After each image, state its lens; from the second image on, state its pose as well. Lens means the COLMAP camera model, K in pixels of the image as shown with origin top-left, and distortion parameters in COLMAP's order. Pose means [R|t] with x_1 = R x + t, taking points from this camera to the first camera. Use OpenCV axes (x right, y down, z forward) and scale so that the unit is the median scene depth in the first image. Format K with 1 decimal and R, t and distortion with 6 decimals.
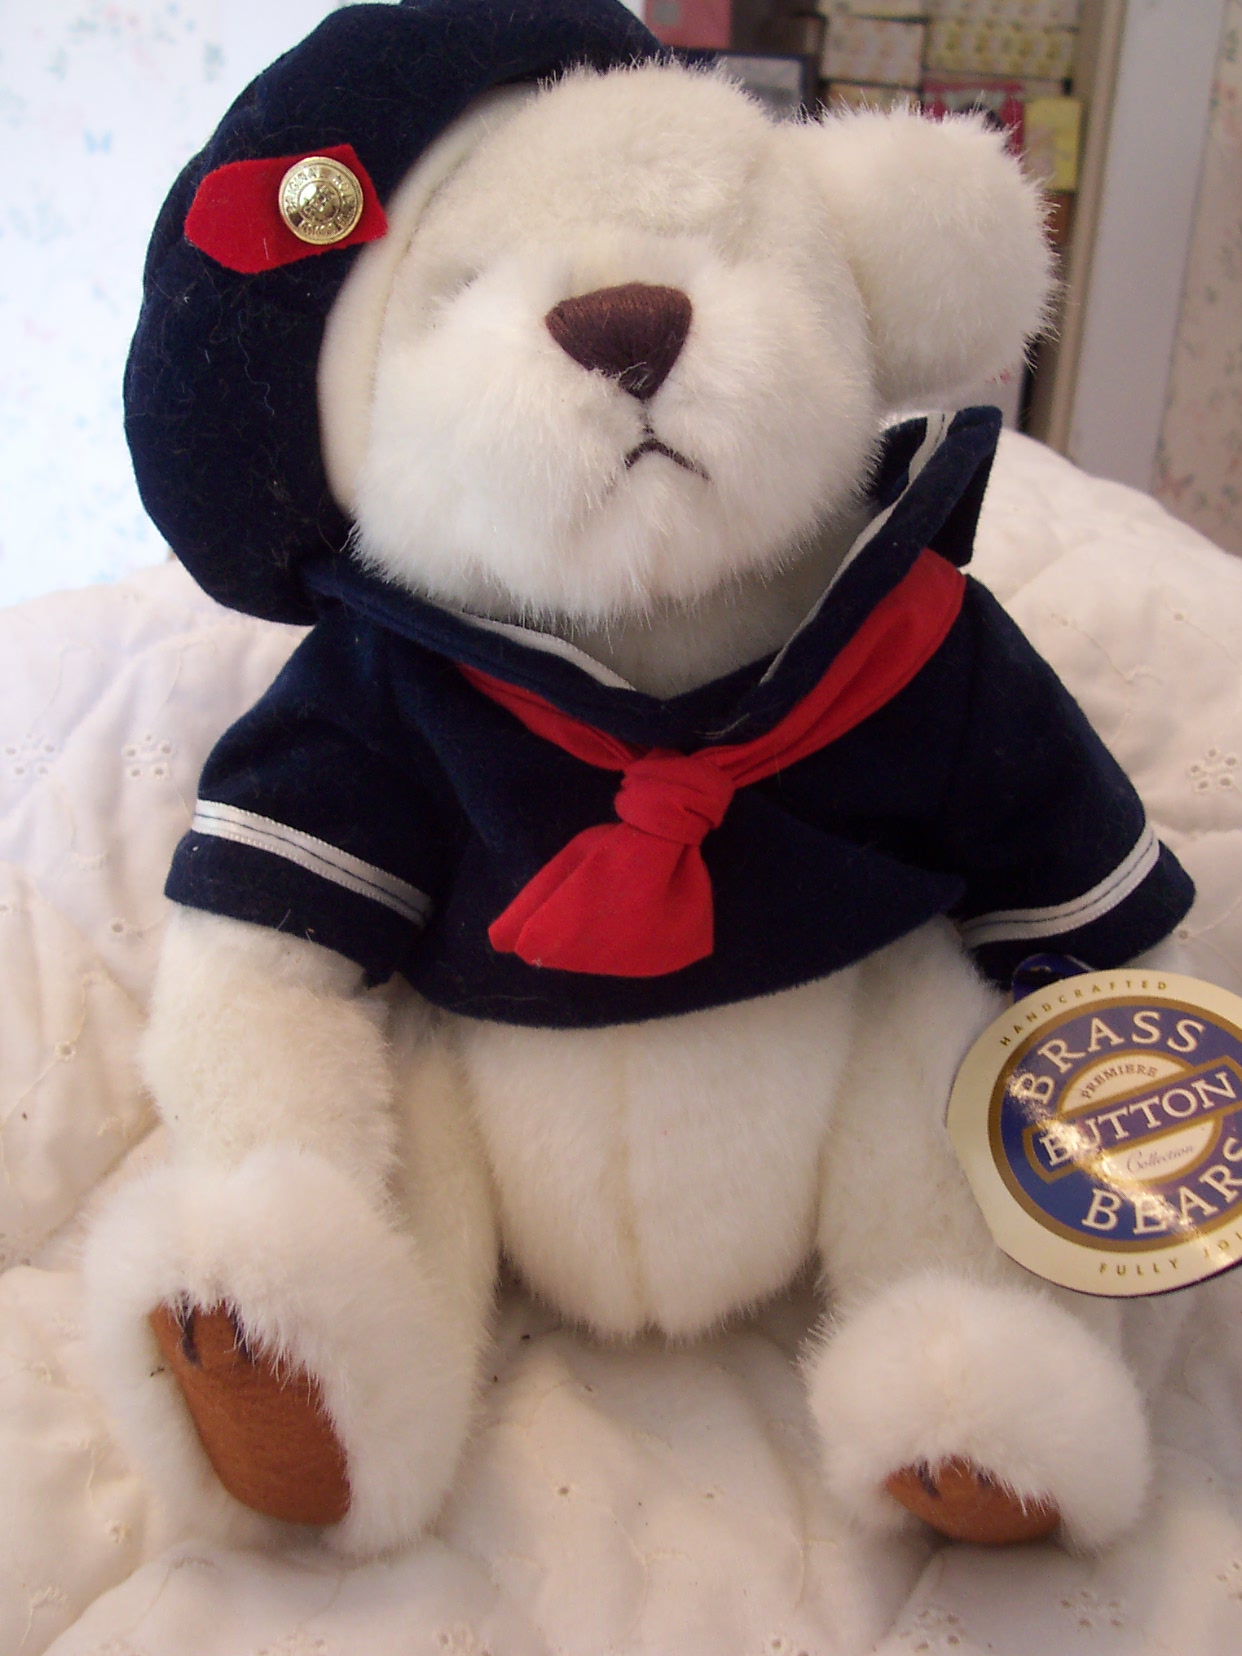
lens RADIAL K [[1805.6, 0, 621.0], [0, 1805.6, 828.0], [0, 0, 1]] dist [-0.165615, 0.050174]
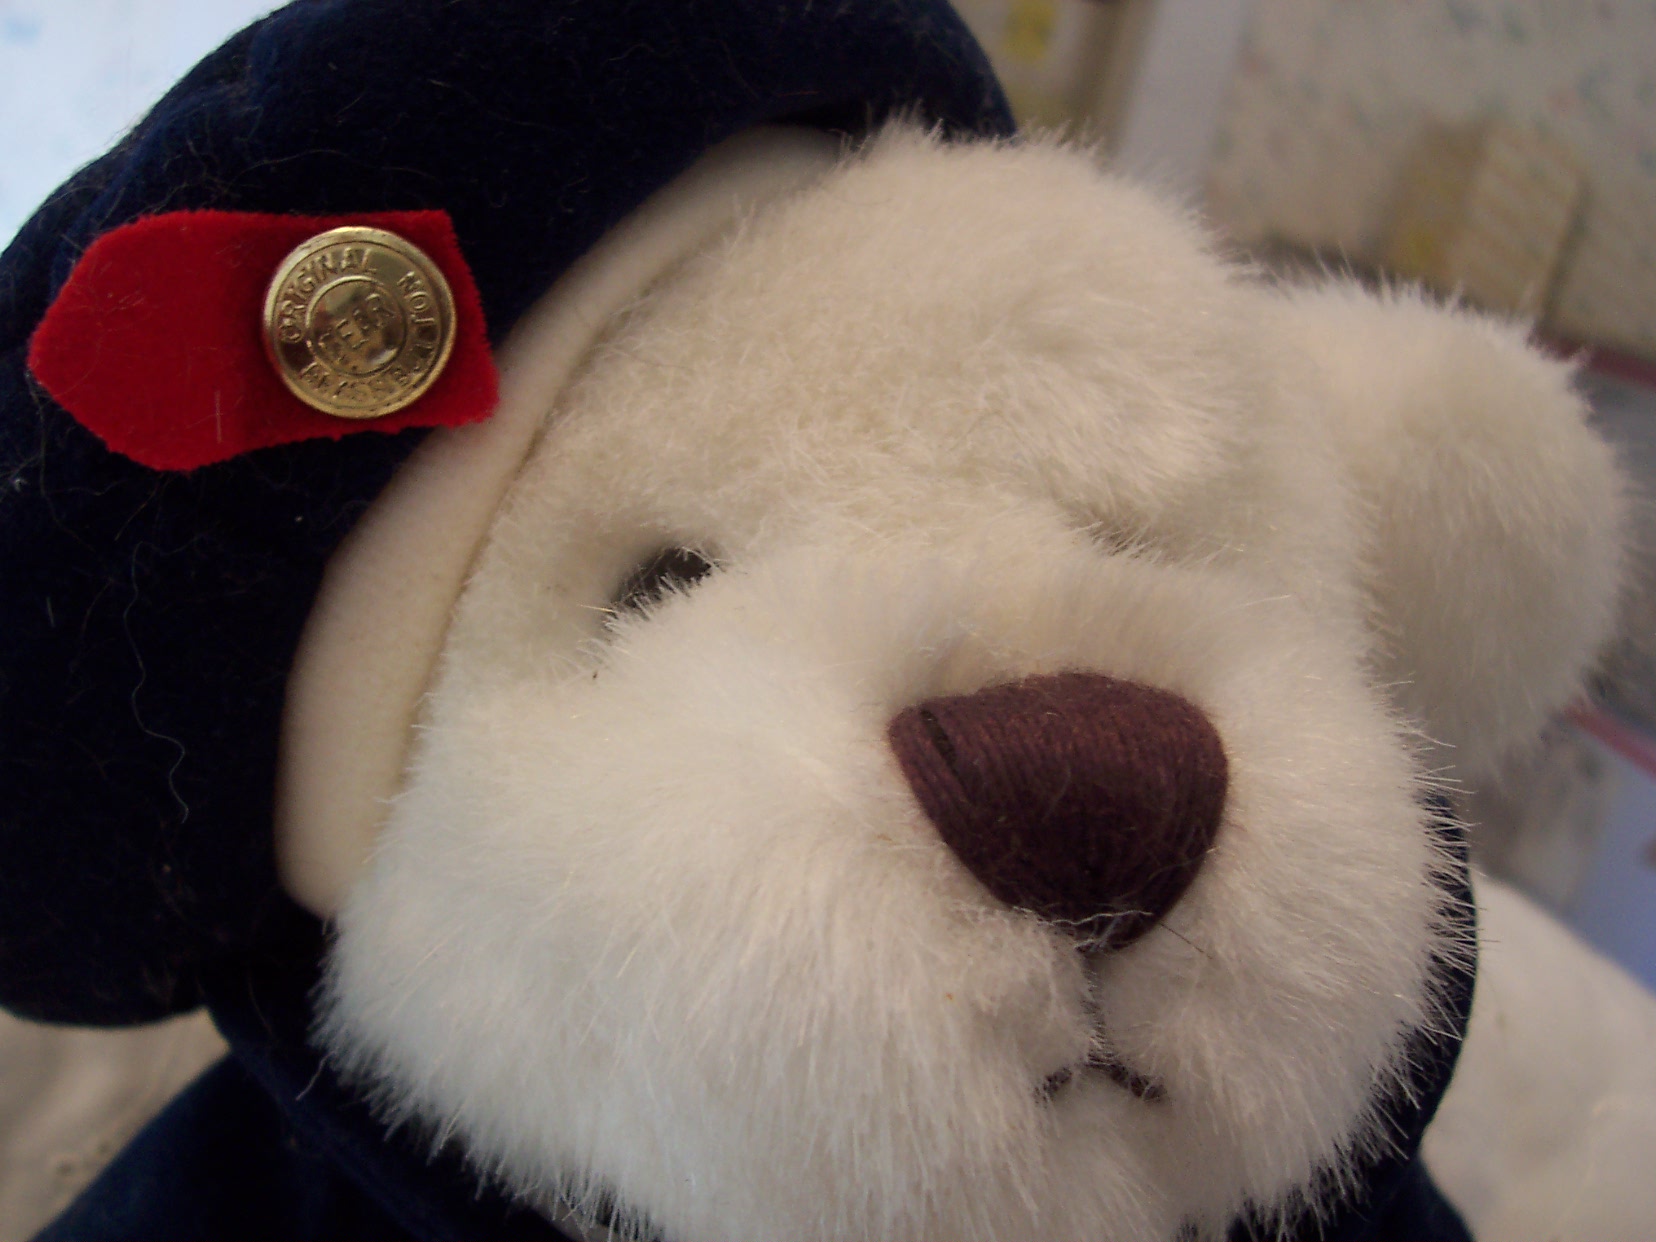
lens RADIAL K [[1805.6, 0, 828.0], [0, 1805.6, 621.0], [0, 0, 1]] dist [-0.165615, 0.050174]
pose [[0.976252, 0.133406, 0.170690, -0.121857], [-0.112963, 0.985784, -0.124373, -0.240293], [-0.184855, 0.102138, 0.977444, 0.549658]]
